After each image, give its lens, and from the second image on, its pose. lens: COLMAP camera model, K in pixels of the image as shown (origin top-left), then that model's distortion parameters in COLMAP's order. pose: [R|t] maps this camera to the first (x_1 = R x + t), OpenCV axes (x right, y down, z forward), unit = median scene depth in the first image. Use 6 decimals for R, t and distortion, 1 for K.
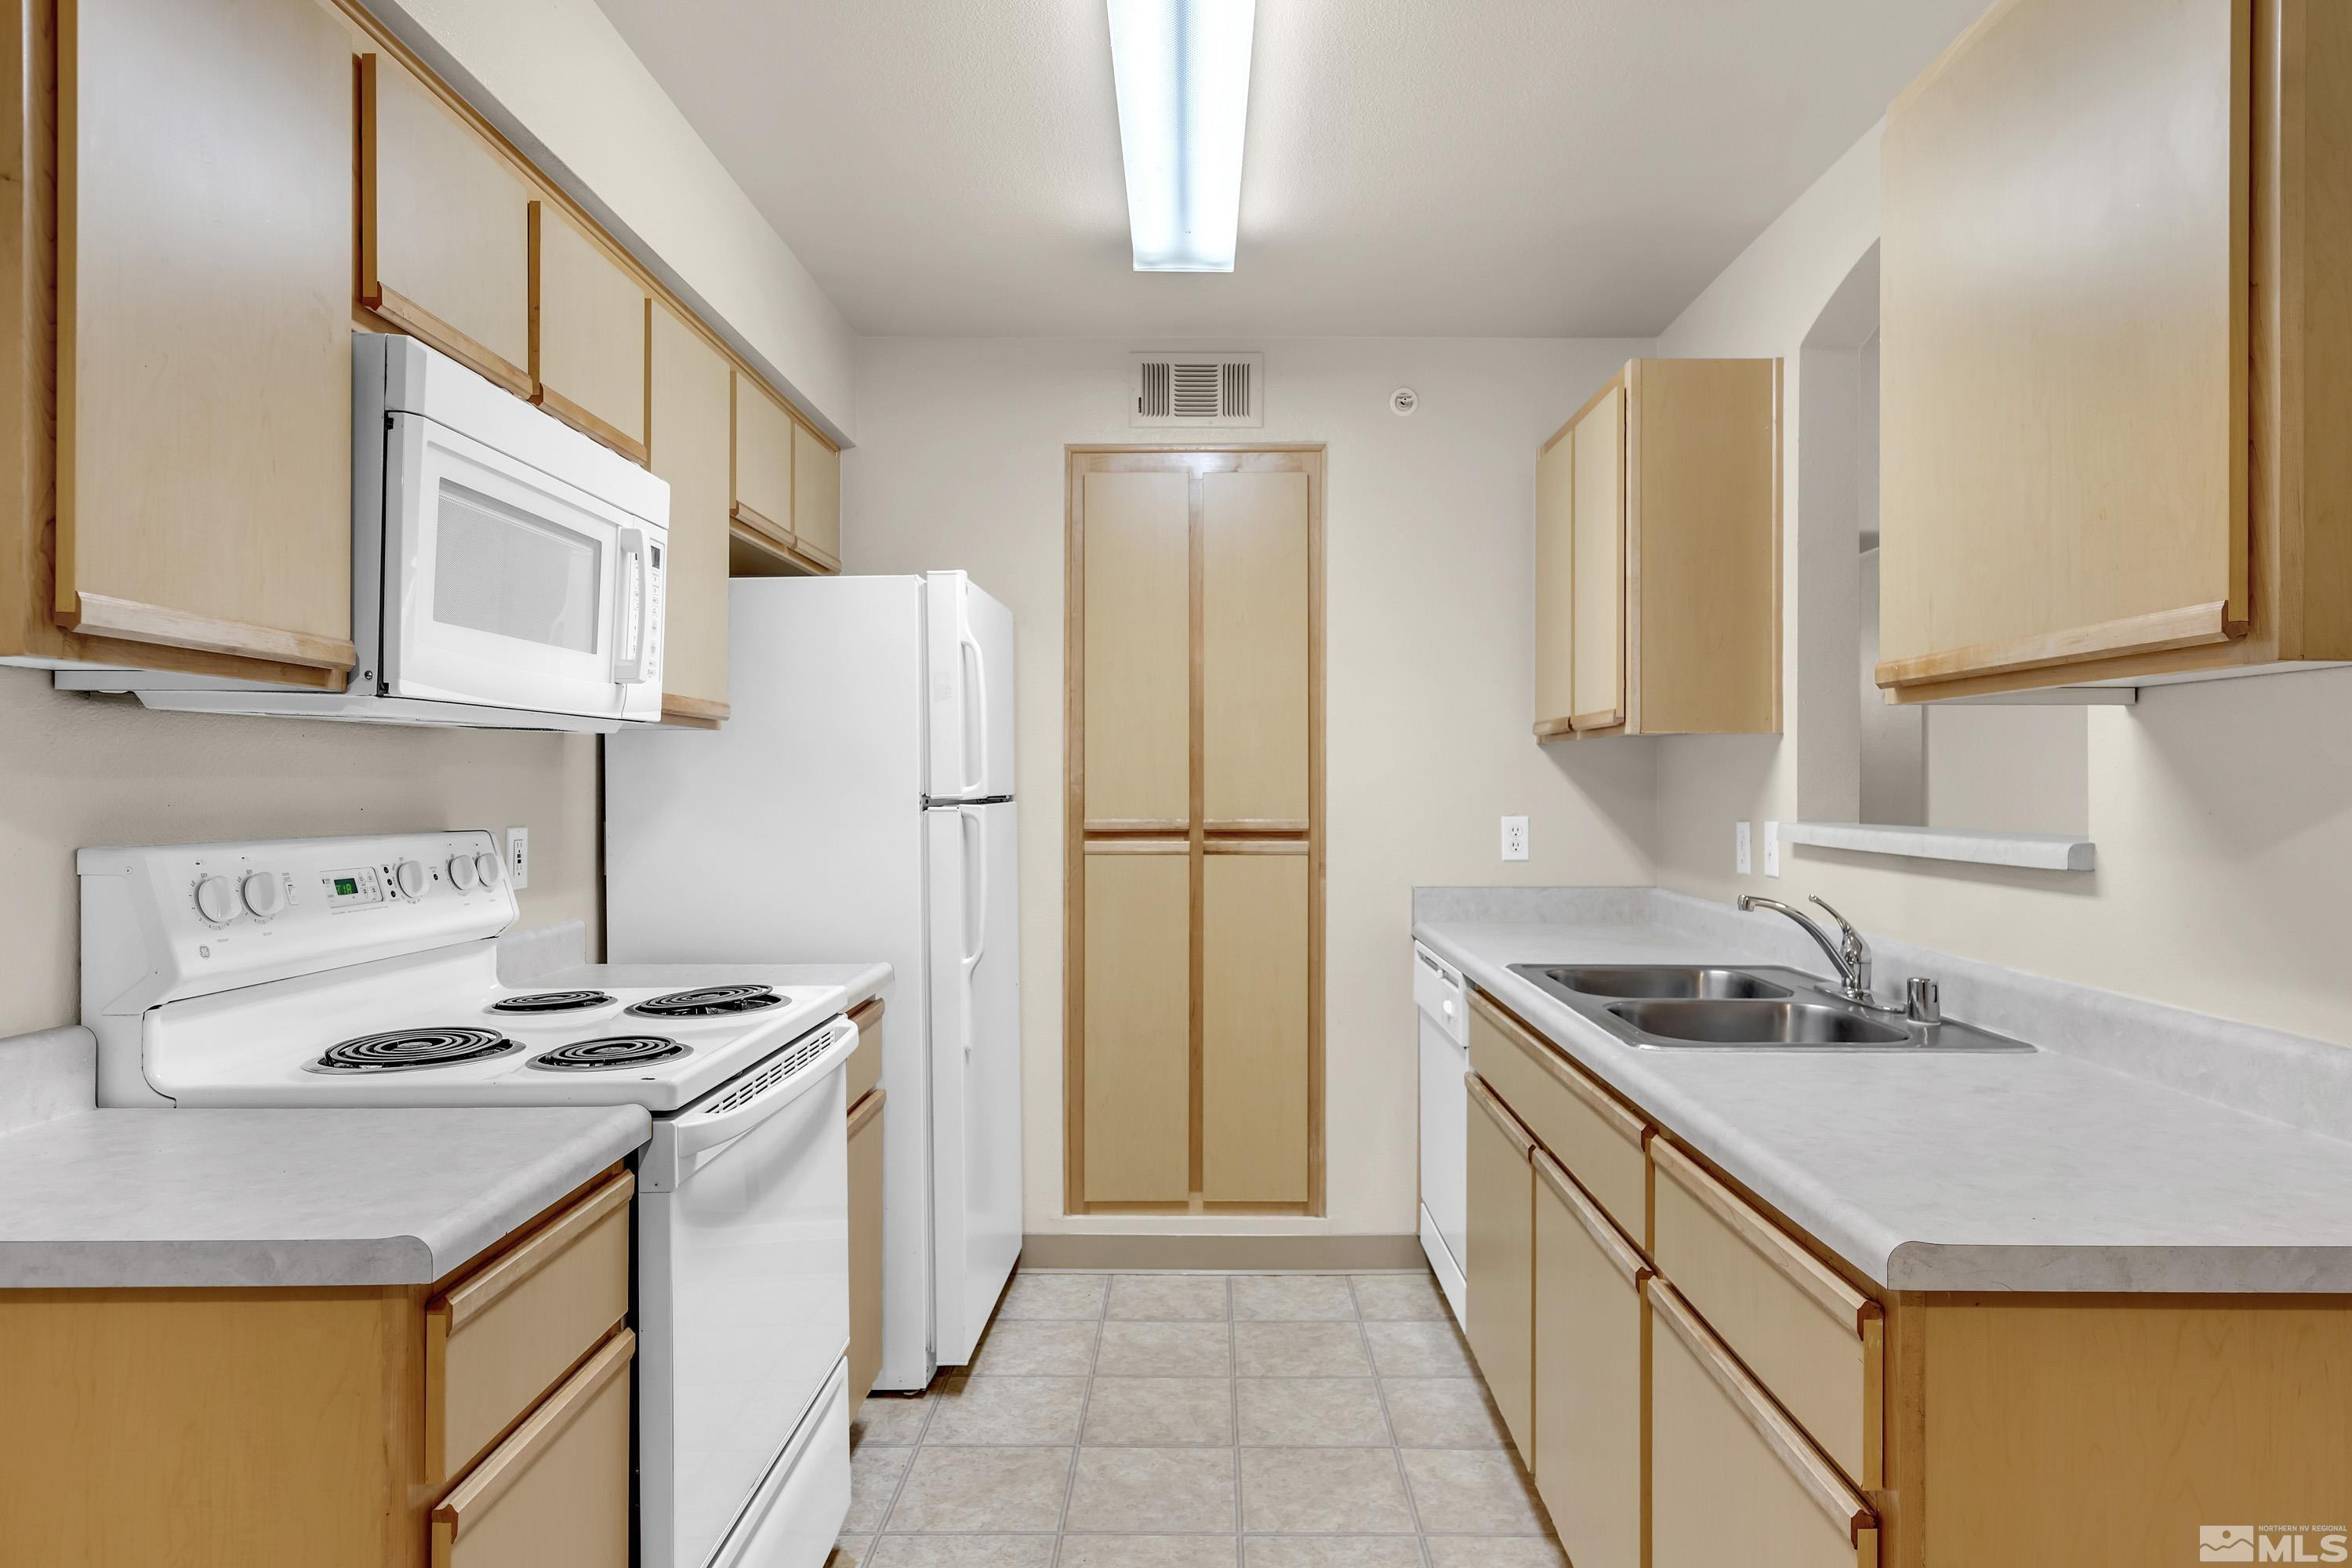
lens RADIAL K [[1420.5, 0, 1176.0], [0, 1420.5, 784.0], [0, 0, 1]] dist [0.003576, 0.000462]
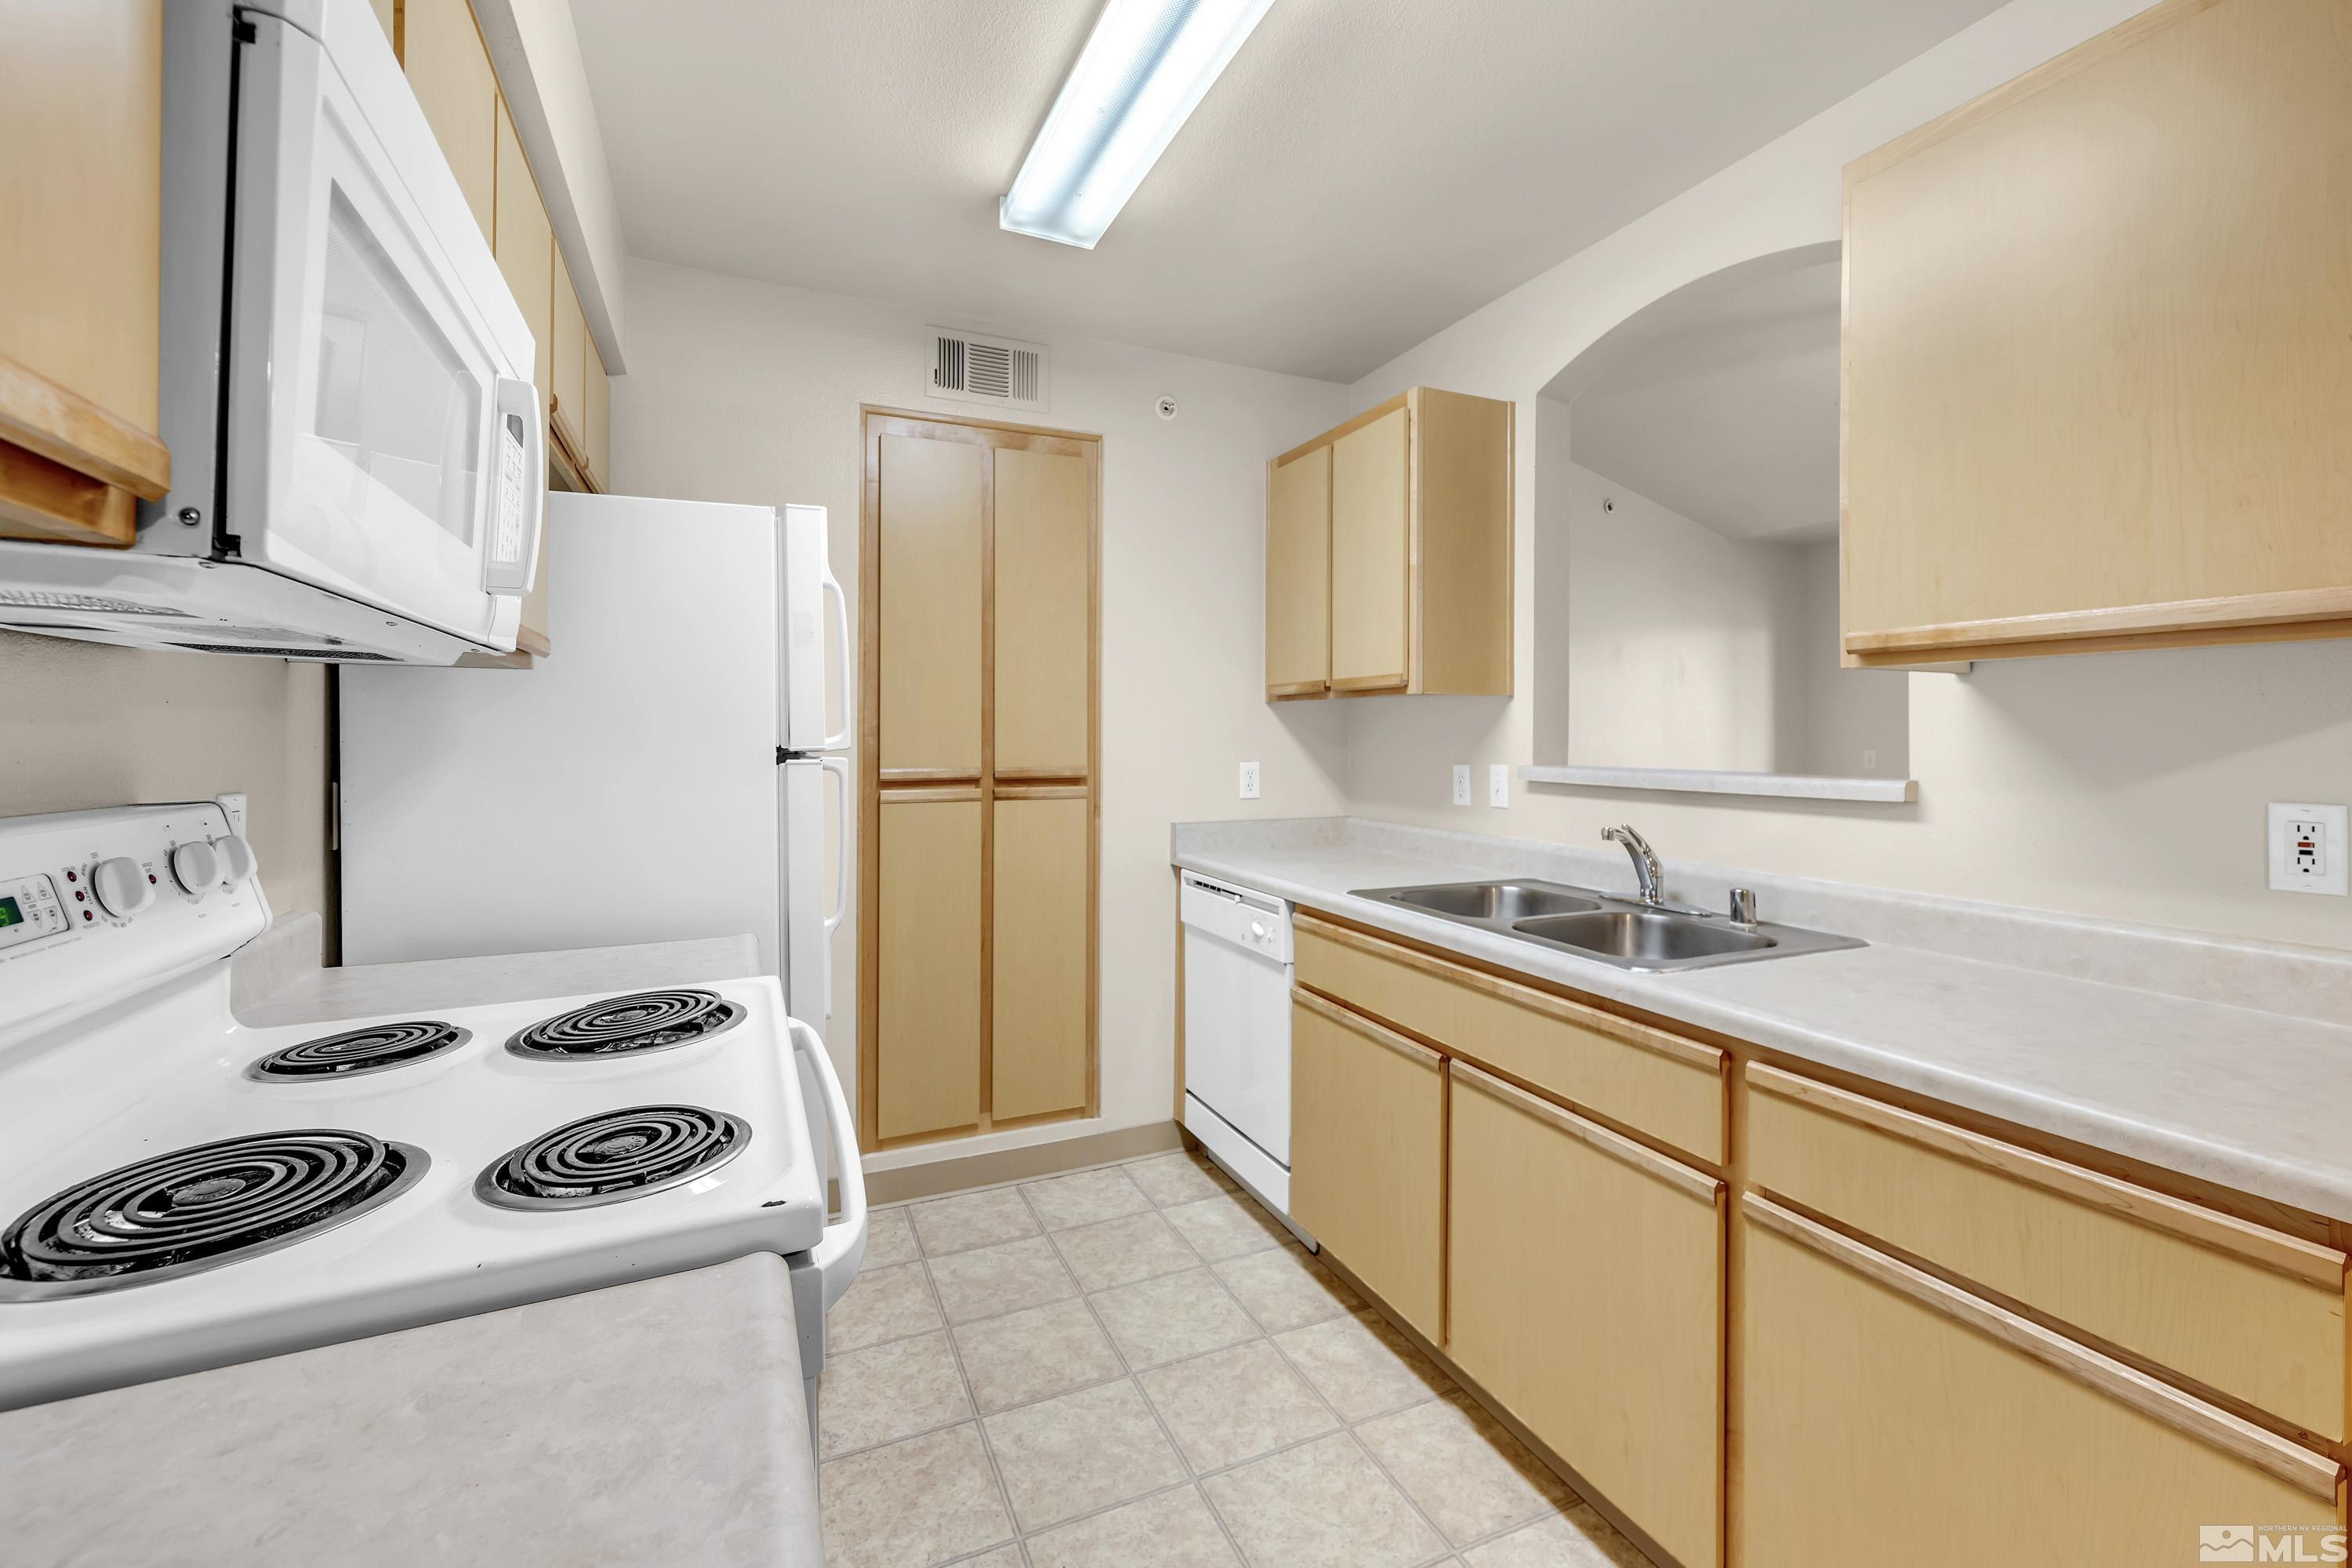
lens RADIAL K [[1029.4, 0, 1209.4], [0, 1029.4, 733.7], [0, 0, 1]] dist [0.002136, -0.000418]
pose [[0.900556, 0.001158, 0.434739, -0.216534], [-0.000271, 0.999998, -0.002103, 0.000696], [-0.434740, 0.001776, 0.900554, 0.276796]]
